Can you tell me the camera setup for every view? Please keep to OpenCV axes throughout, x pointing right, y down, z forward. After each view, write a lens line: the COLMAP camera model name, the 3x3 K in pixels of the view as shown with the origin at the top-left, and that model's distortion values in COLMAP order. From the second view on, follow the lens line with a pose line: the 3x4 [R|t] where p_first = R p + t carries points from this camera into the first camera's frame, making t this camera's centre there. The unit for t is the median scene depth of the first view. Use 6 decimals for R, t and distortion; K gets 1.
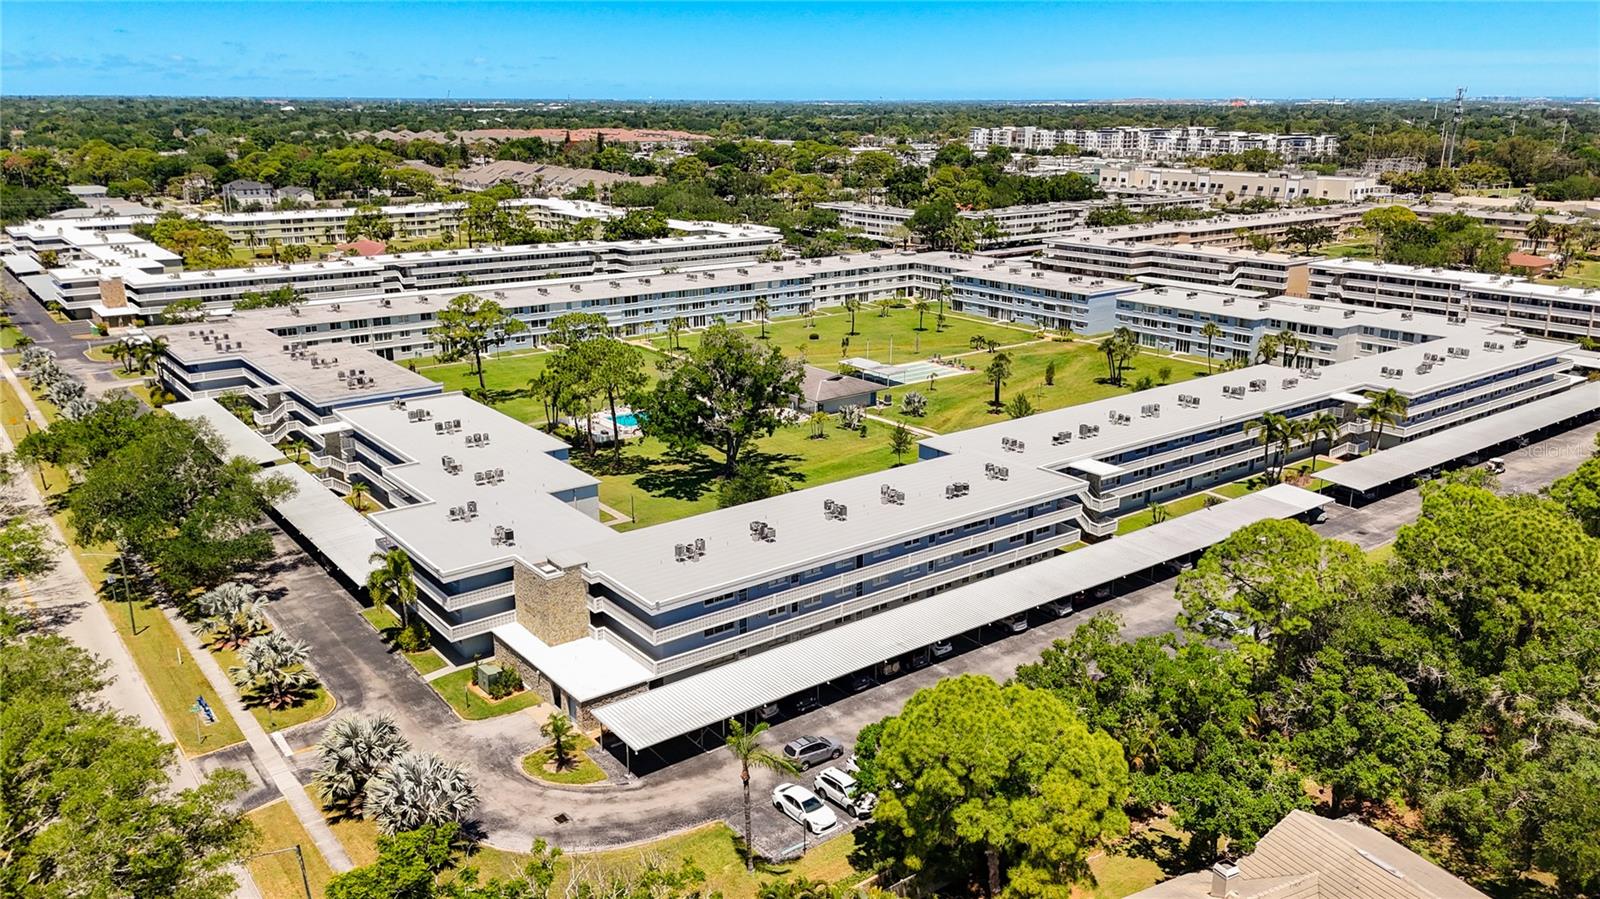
lens RADIAL K [[1211.4, 0, 800.0], [0, 1211.4, 449.5], [0, 0, 1]] dist [0.071776, -0.164839]
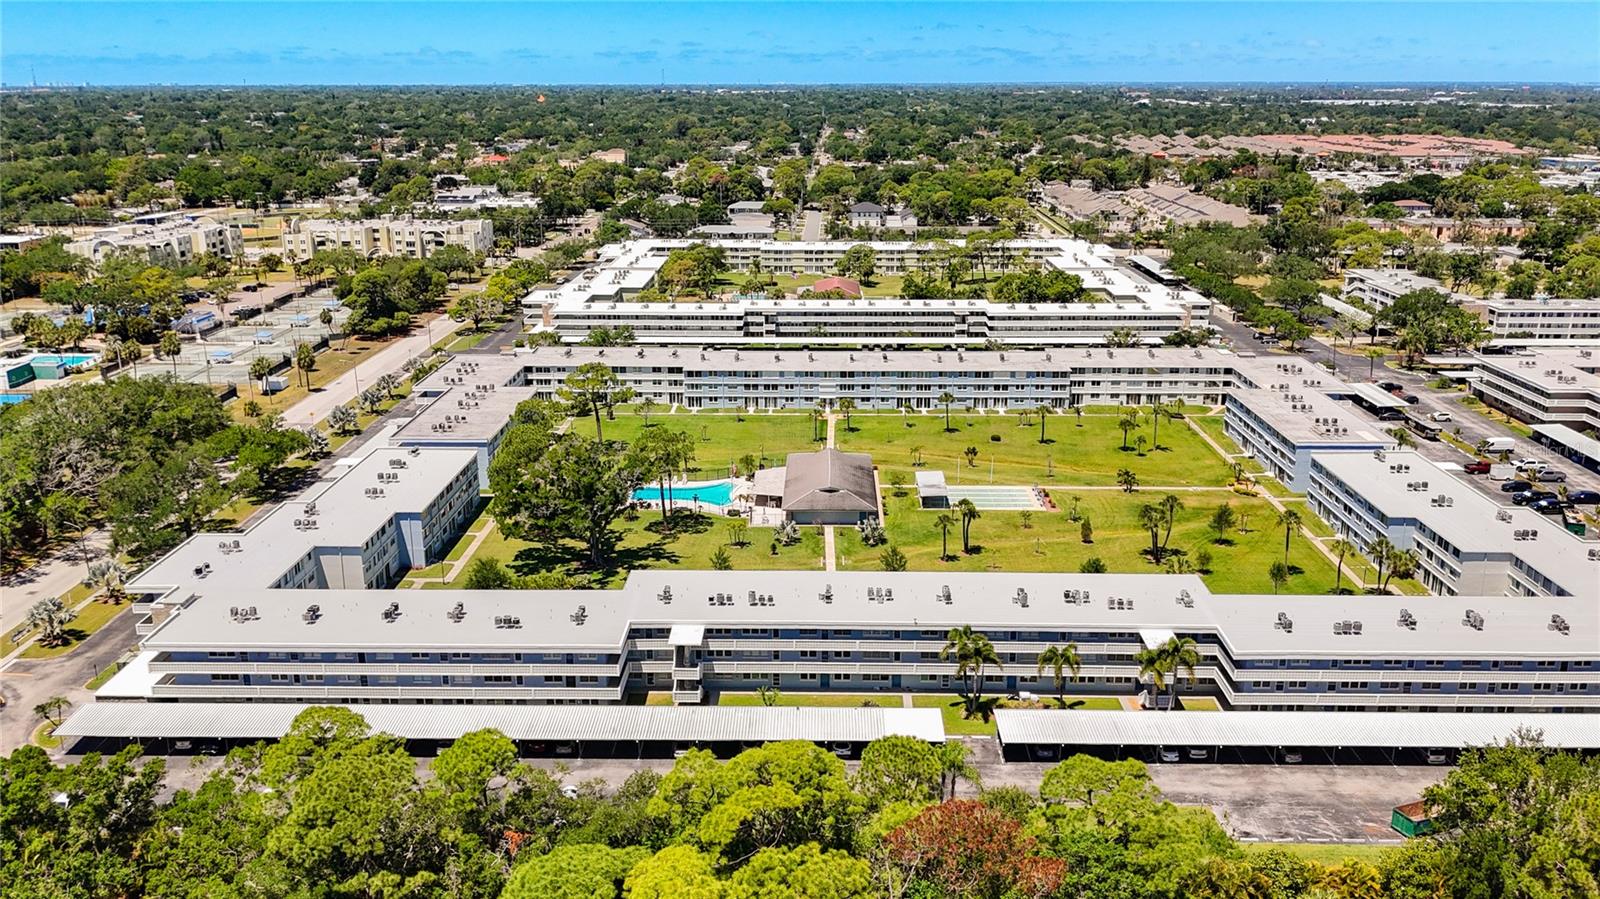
lens RADIAL K [[1266.9, 0, 800.0], [0, 1266.9, 449.5], [0, 0, 1]] dist [0.001009, -0.009263]
pose [[0.782232, 0.168266, -0.599833, 0.742151], [-0.169041, 0.984040, 0.055602, -0.170656], [0.599615, 0.057903, 0.798191, 0.160456]]
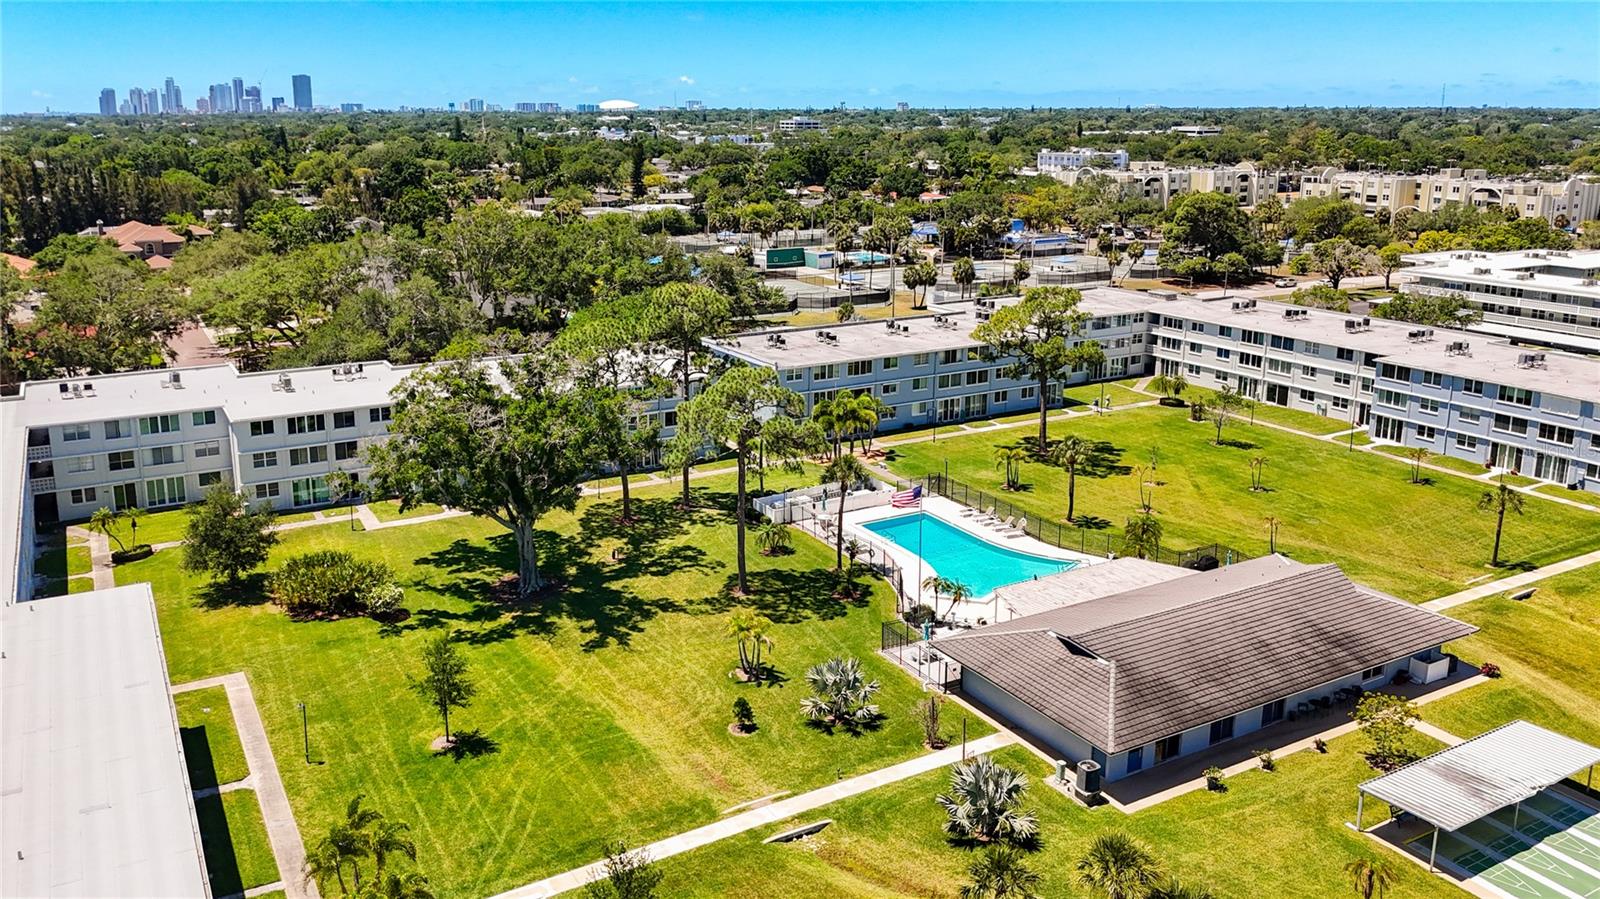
lens RADIAL K [[1197.5, 0, 767.0], [0, 1197.5, 446.5], [0, 0, 1]] dist [-0.000538, 0.000897]
pose [[-0.142482, 0.263102, -0.954189, 0.422452], [-0.273202, 0.916121, 0.293401, -0.222486], [0.951346, 0.302490, -0.058651, 1.063191]]
